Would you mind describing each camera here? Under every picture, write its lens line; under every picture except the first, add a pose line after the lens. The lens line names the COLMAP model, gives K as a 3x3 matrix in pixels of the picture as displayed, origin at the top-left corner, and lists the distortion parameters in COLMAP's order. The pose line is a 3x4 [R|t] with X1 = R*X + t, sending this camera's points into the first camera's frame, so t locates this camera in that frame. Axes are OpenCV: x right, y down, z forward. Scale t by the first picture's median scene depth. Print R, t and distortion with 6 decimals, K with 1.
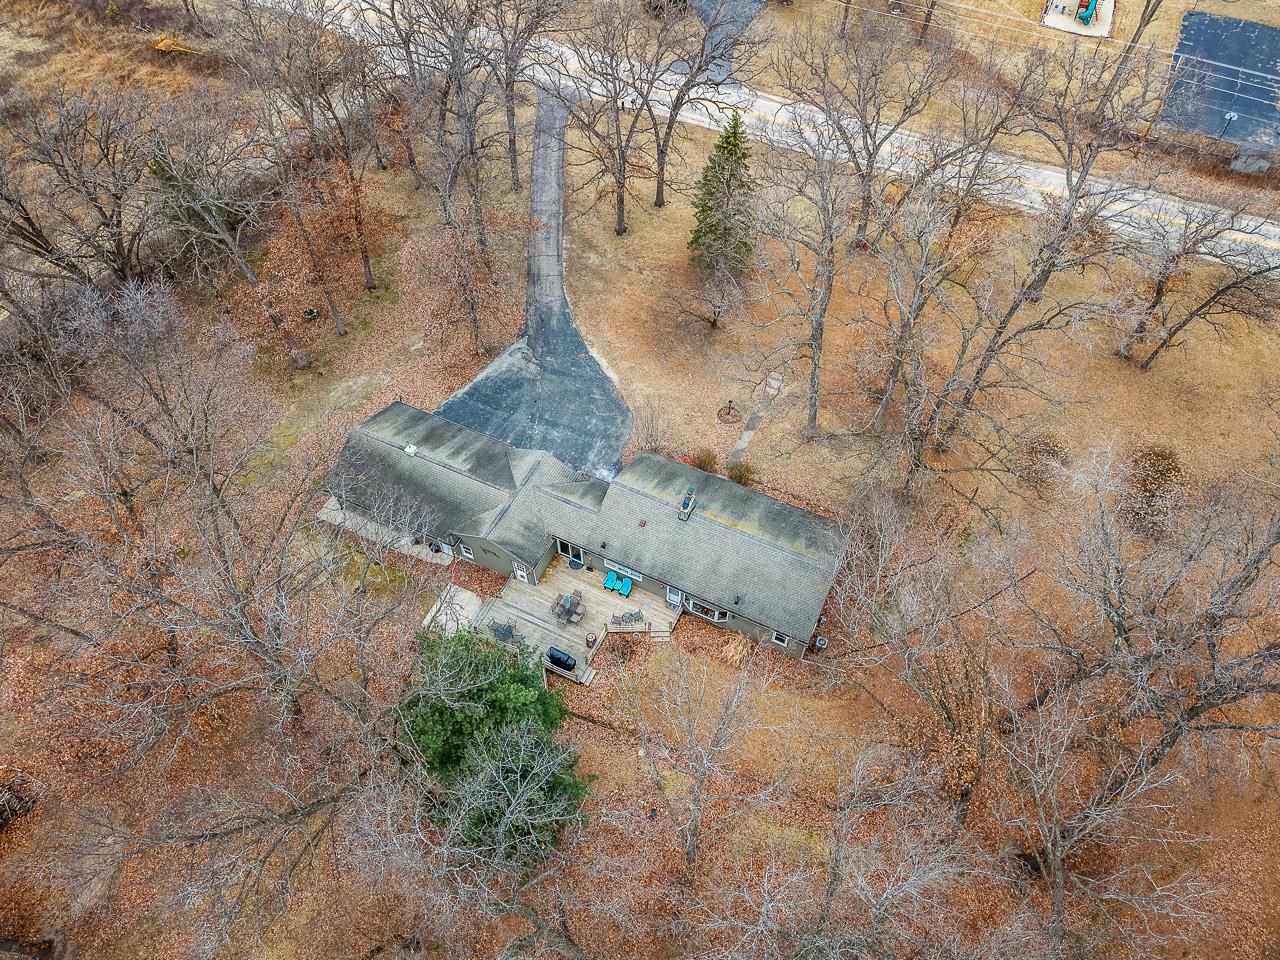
lens RADIAL K [[883.1, 0, 647.7], [0, 883.1, 491.6], [0, 0, 1]] dist [0.016664, -0.015797]
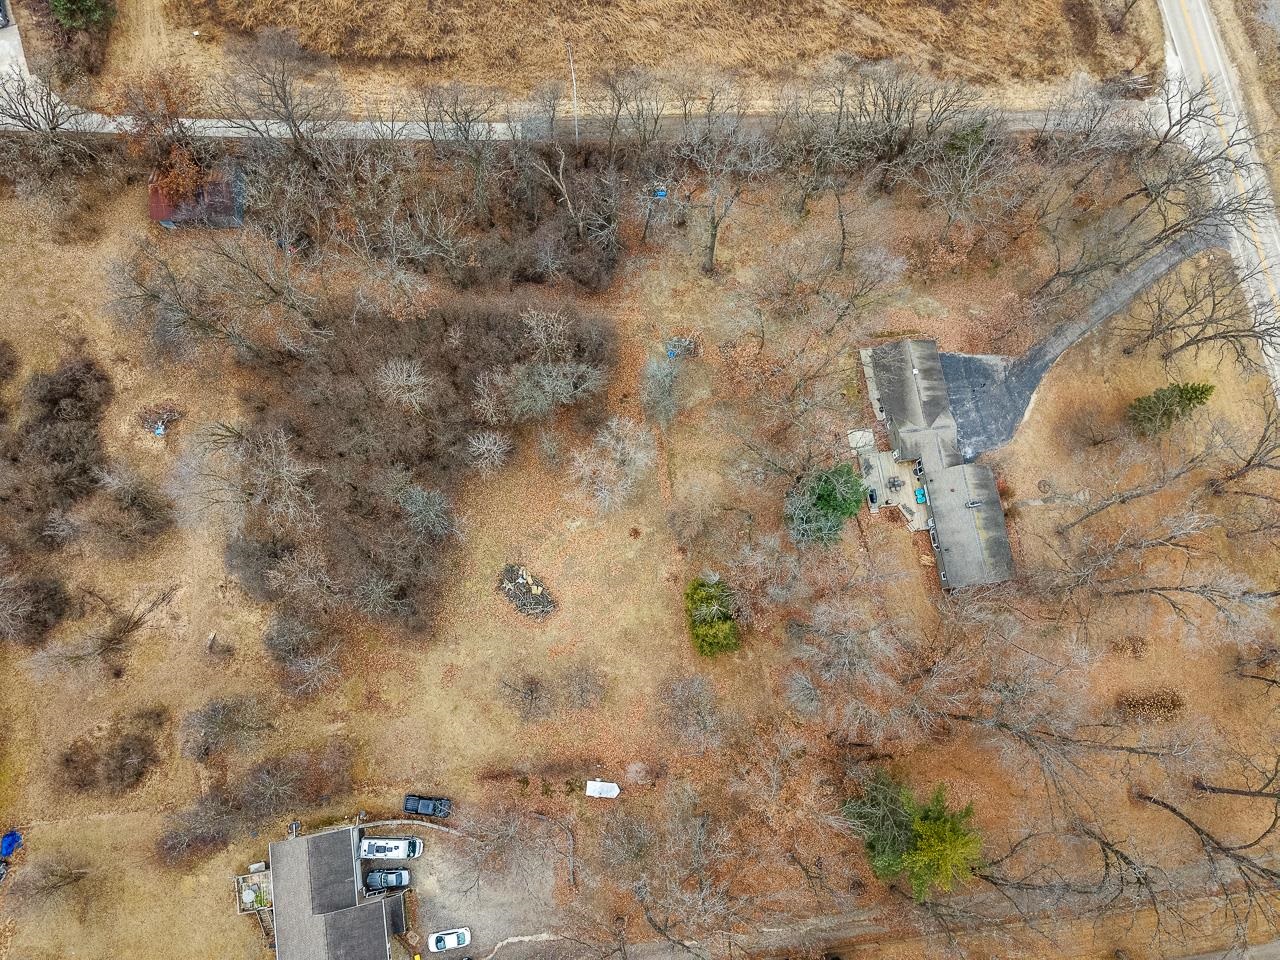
lens RADIAL K [[883.1, 0, 636.1], [0, 883.1, 484.7], [0, 0, 1]] dist [0.016664, -0.015797]
pose [[0.549483, 0.819561, -0.162442, -0.077854], [-0.702092, 0.558326, 0.441972, -0.327564], [0.452919, -0.128807, 0.882198, -1.018637]]
